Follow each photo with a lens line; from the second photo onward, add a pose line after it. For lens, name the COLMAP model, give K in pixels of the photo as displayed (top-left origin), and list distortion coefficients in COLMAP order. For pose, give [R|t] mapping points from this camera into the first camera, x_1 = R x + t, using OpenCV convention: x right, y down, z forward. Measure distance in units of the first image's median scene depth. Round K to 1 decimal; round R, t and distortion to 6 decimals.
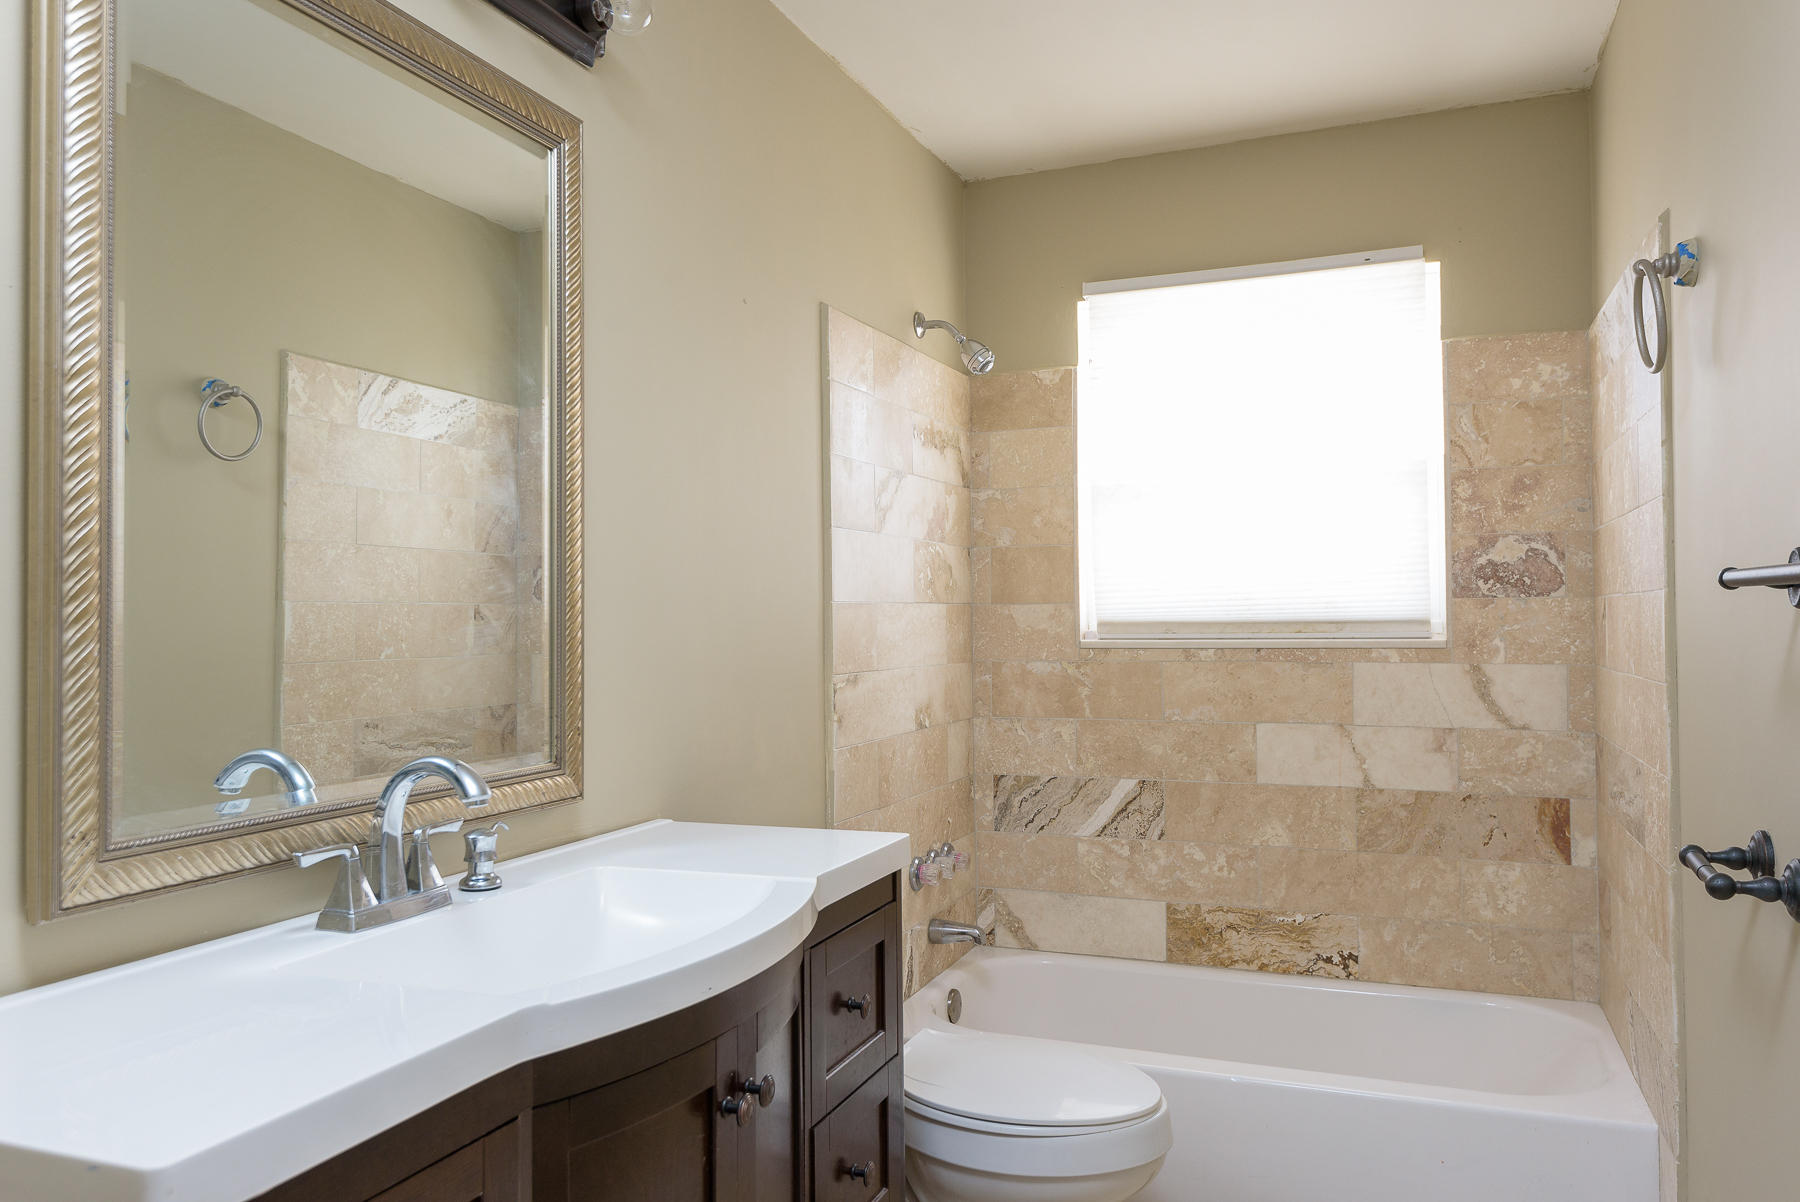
lens RADIAL K [[1284.3, 0, 905.1], [0, 1284.3, 599.7], [0, 0, 1]] dist [-0.018606, 0.001438]
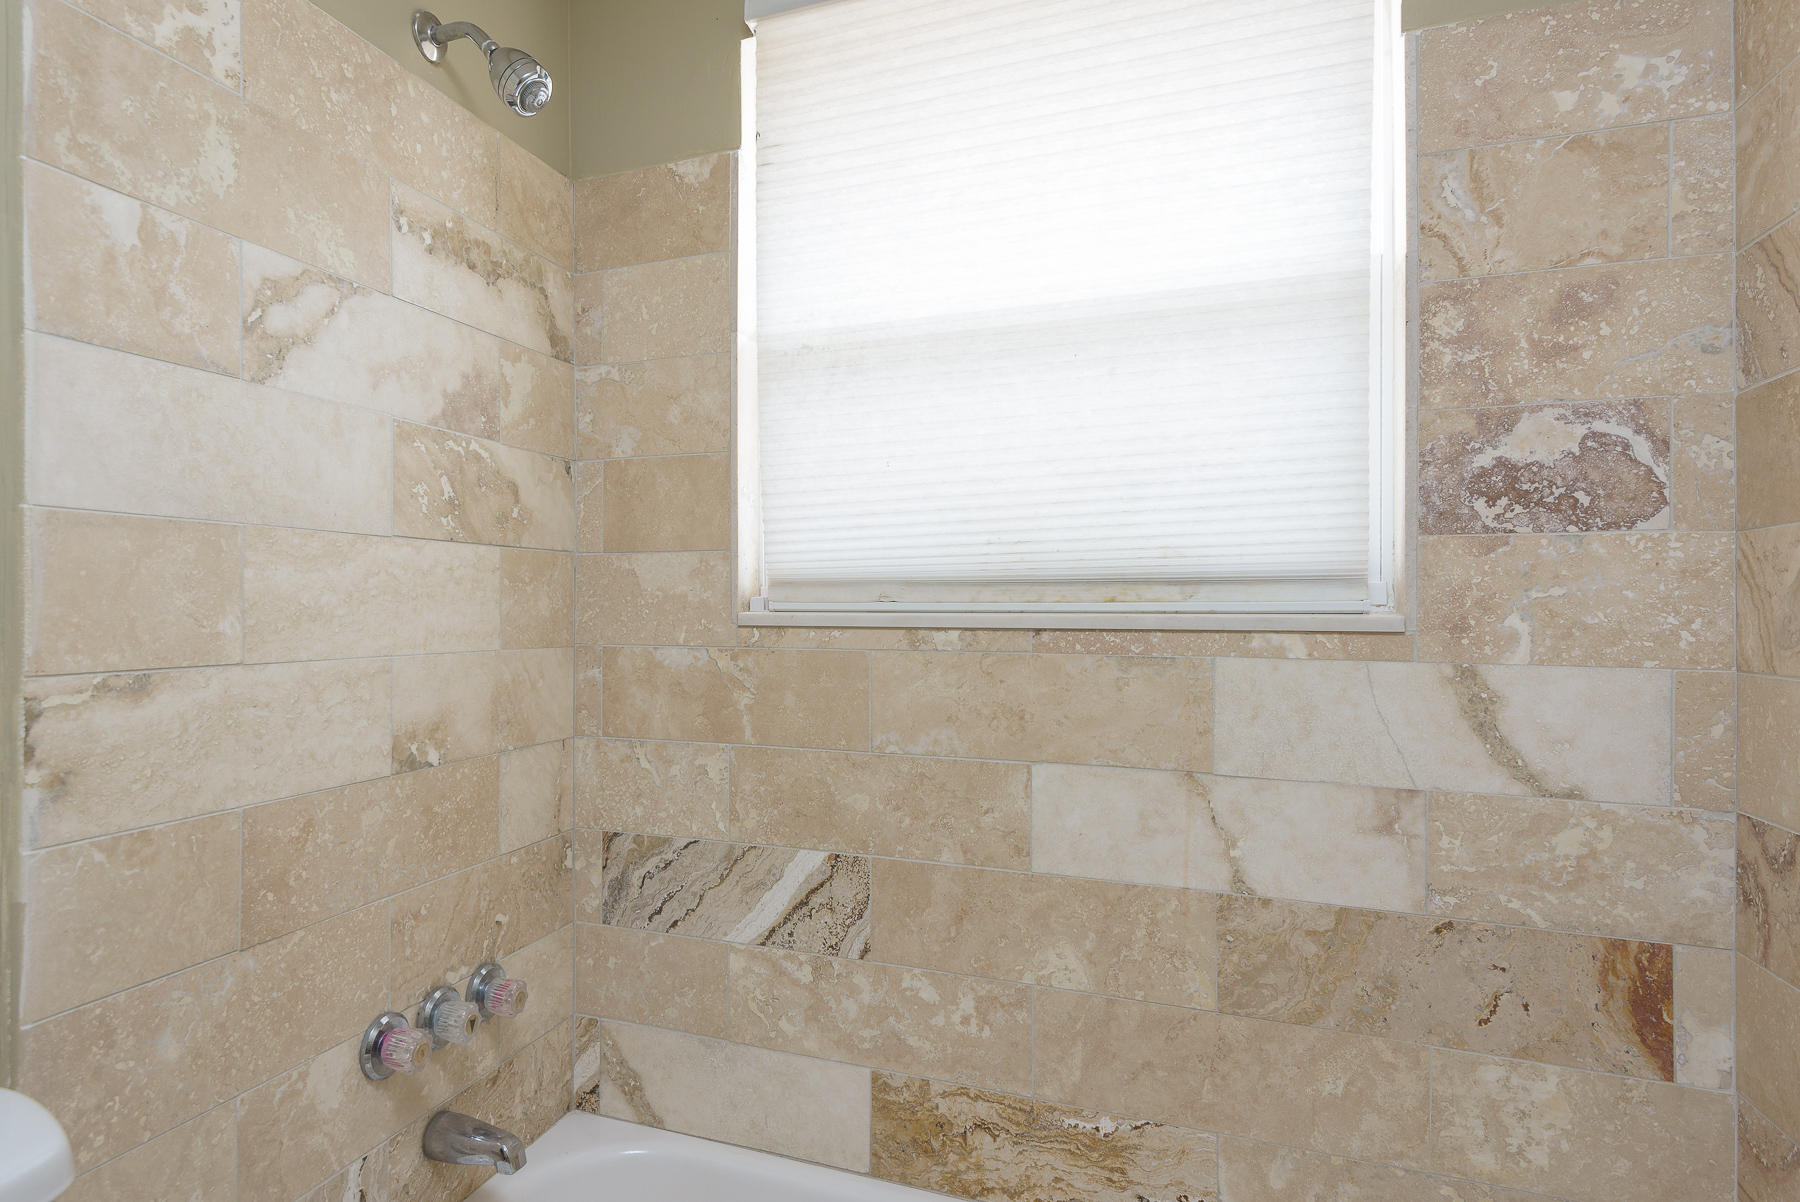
lens RADIAL K [[942.9, 0, 786.3], [0, 942.9, 605.5], [0, 0, 1]] dist [0.001413, -0.002680]
pose [[0.999898, 0.011464, -0.008470, 0.173732], [-0.011366, 0.999869, 0.011540, 0.024704], [0.008601, -0.011443, 0.999898, 0.603963]]
